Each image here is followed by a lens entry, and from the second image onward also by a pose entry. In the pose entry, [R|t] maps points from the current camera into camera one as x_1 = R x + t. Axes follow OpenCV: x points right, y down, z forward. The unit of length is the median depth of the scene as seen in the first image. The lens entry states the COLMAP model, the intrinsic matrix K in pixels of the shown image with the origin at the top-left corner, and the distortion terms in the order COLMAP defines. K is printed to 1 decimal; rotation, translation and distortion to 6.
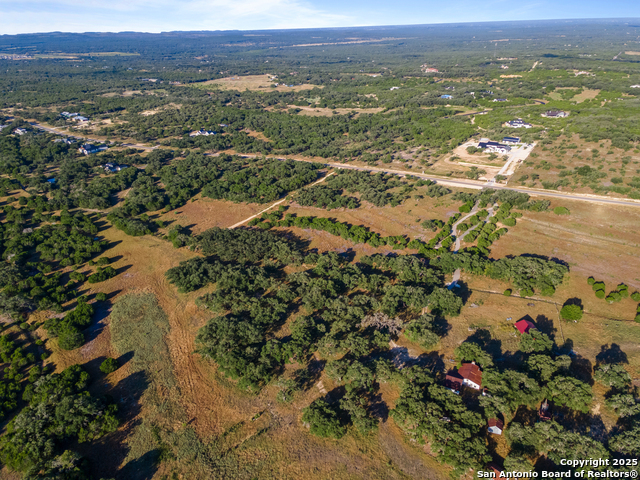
lens RADIAL K [[469.9, 0, 315.3], [0, 469.9, 241.1], [0, 0, 1]] dist [0.034845, 0.010069]
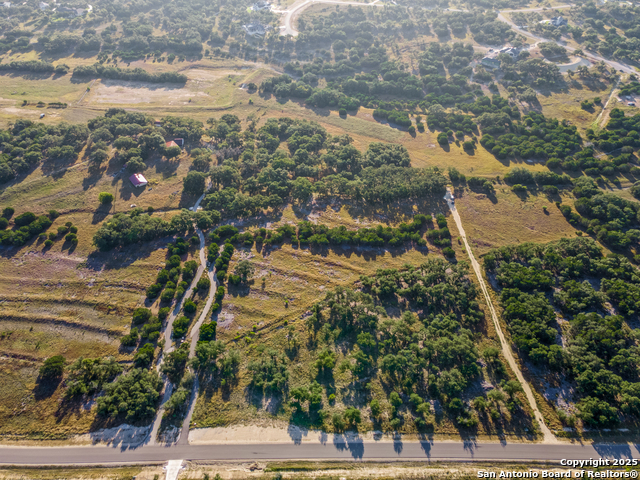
lens RADIAL K [[469.9, 0, 315.3], [0, 469.9, 241.1], [0, 0, 1]] dist [0.034845, 0.010069]
pose [[-0.832049, 0.375456, -0.408321, 0.448043], [-0.207192, 0.472472, 0.856646, -0.755380], [0.514553, 0.797372, -0.315329, 1.284512]]
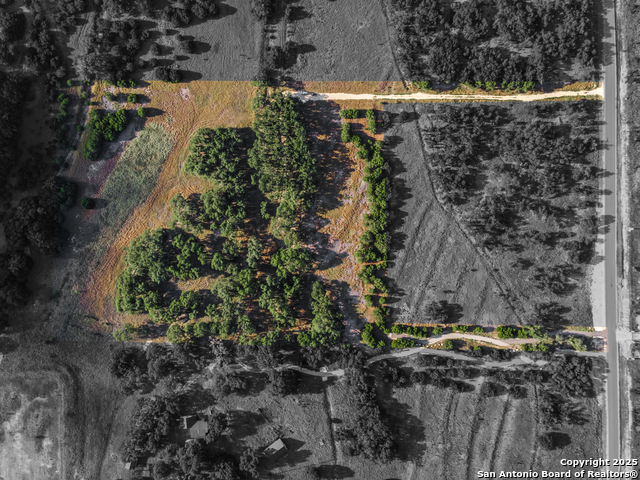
lens RADIAL K [[469.9, 0, 315.3], [0, 469.9, 241.1], [0, 0, 1]] dist [0.034845, 0.010069]
pose [[0.550439, 0.834803, 0.010967, 0.010511], [-0.334691, 0.208610, 0.918947, -0.779117], [0.764852, -0.509495, 0.394228, 0.575563]]
